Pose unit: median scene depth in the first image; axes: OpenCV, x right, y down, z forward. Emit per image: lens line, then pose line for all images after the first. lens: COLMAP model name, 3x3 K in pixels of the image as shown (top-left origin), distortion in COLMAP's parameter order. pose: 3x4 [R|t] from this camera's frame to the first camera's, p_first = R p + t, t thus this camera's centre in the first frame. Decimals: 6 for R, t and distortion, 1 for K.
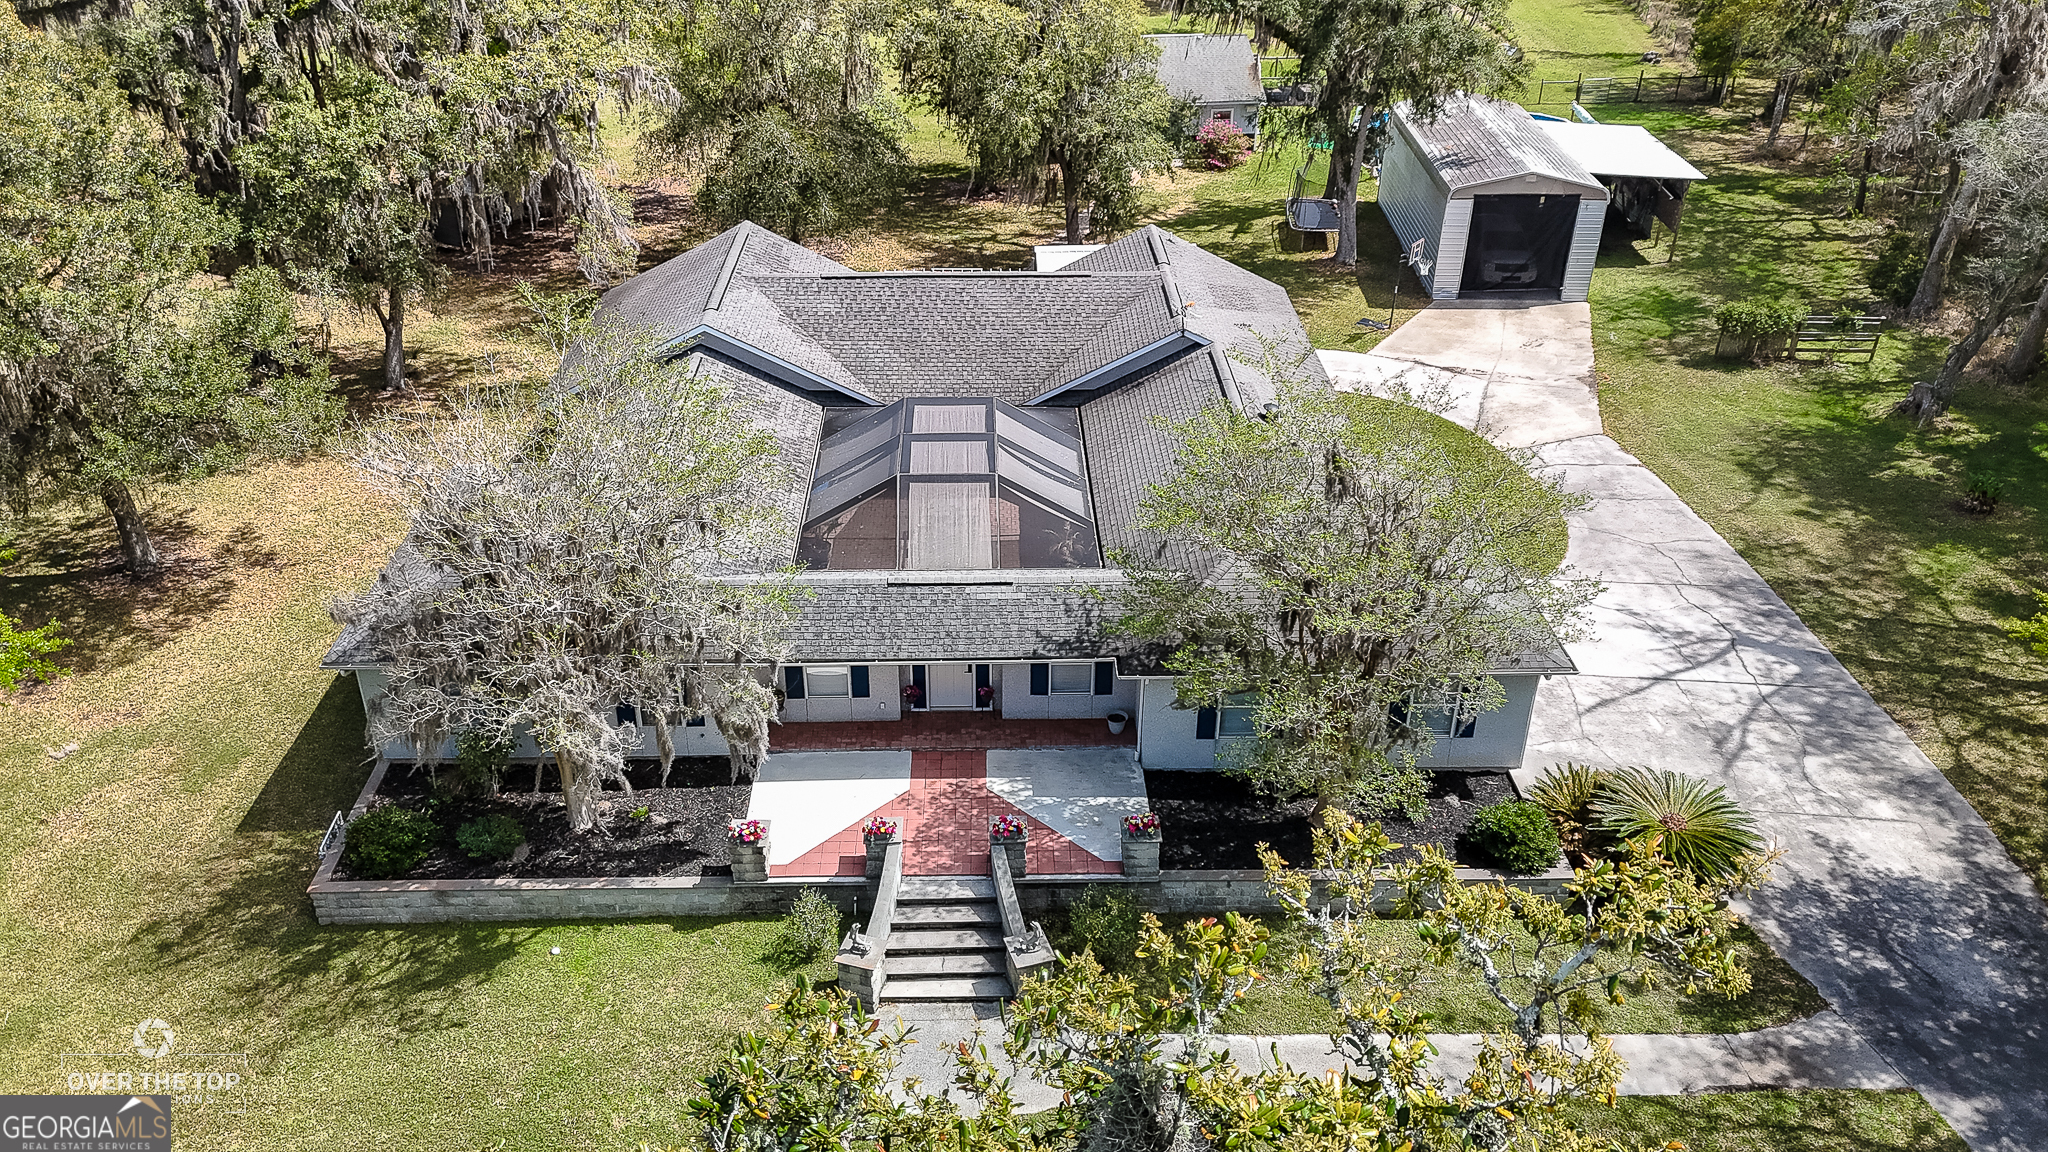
lens RADIAL K [[1559.9, 0, 991.4], [0, 1559.9, 498.4], [0, 0, 1]] dist [0.031862, -0.020943]
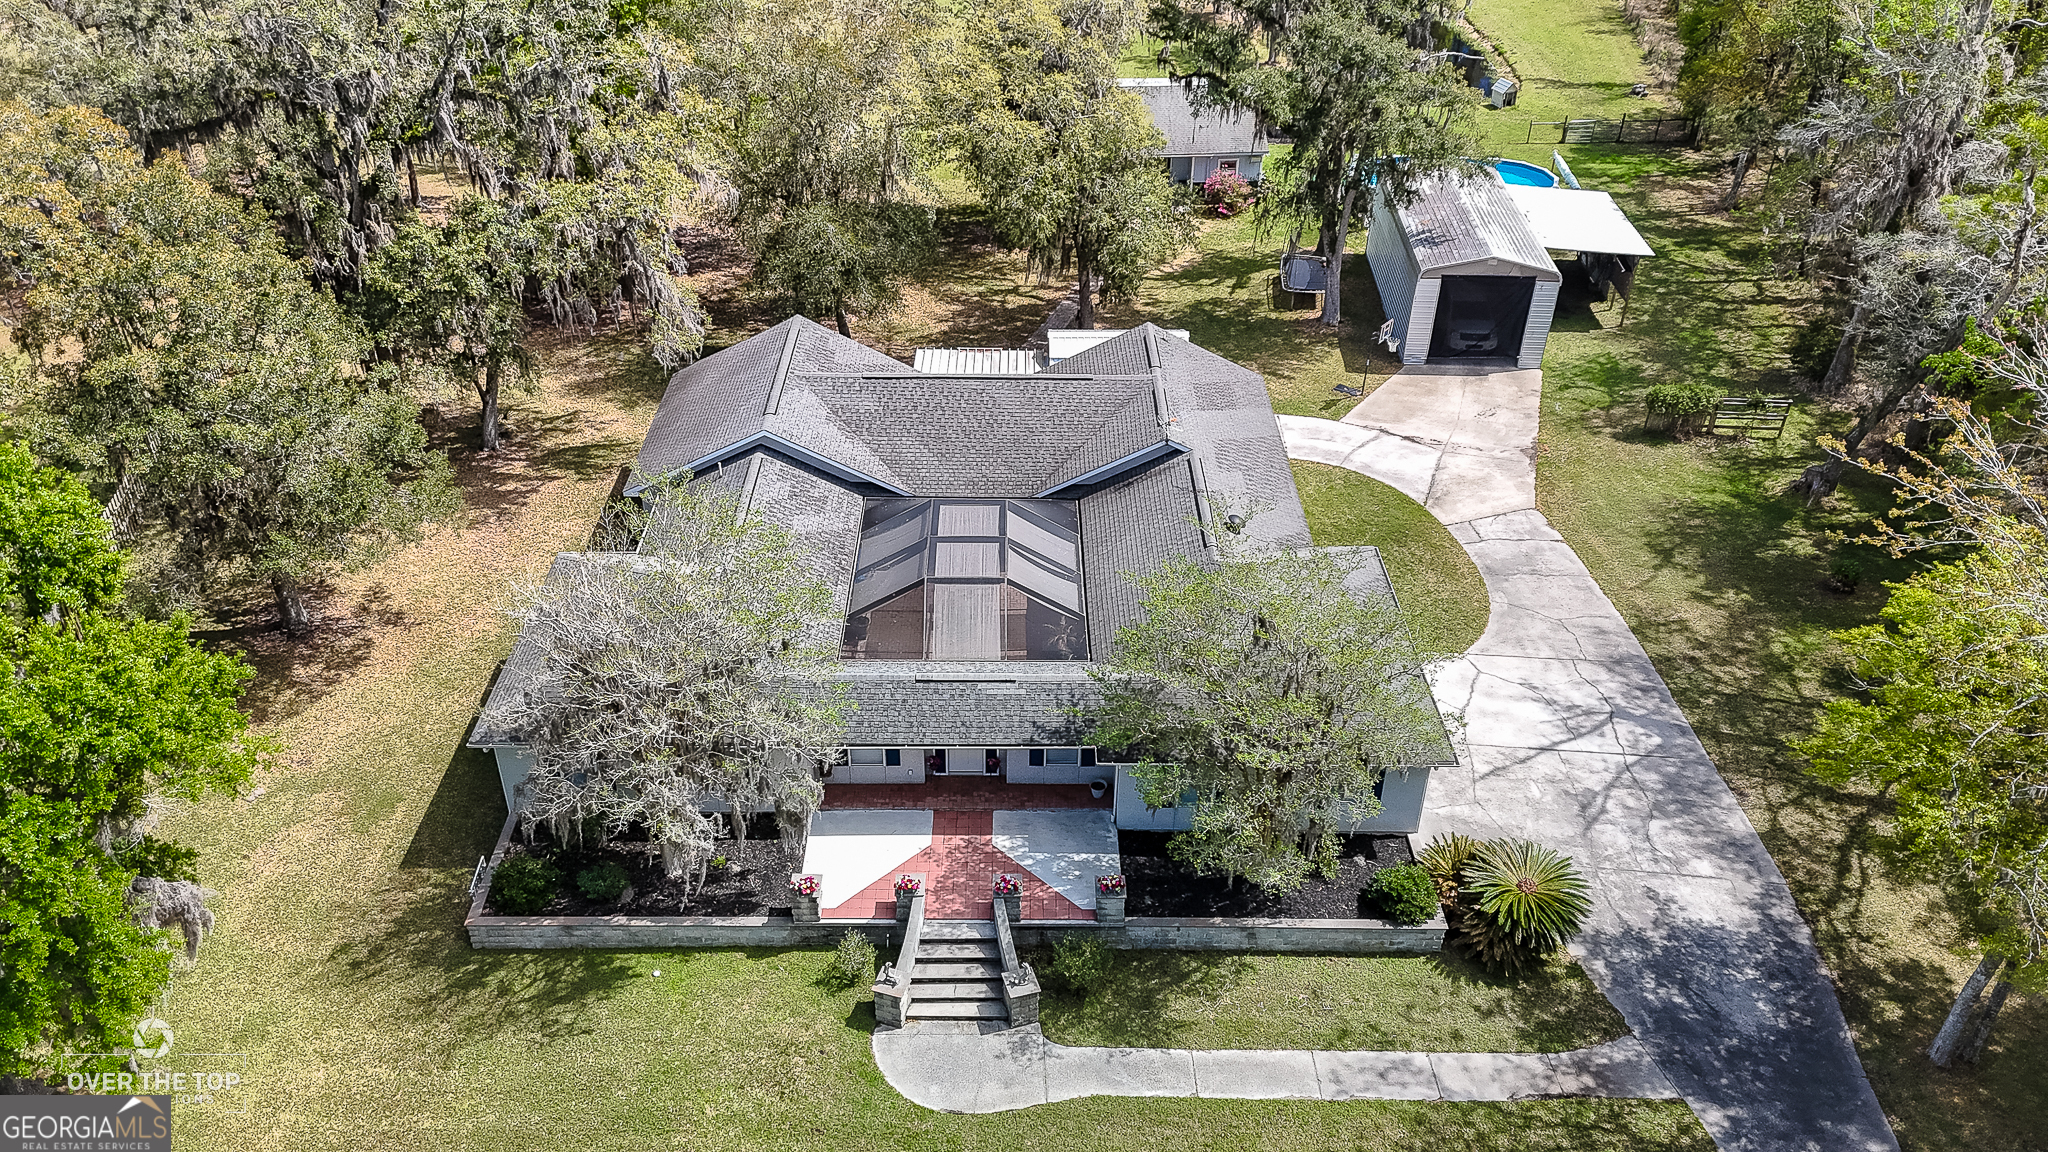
lens RADIAL K [[1559.9, 0, 1016.5], [0, 1559.9, 525.2], [0, 0, 1]] dist [0.031862, -0.020943]
pose [[0.999890, 0.014434, -0.003281, 0.013982], [-0.014167, 0.997405, 0.070581, -0.133346], [0.004291, -0.070526, 0.997501, -0.200144]]
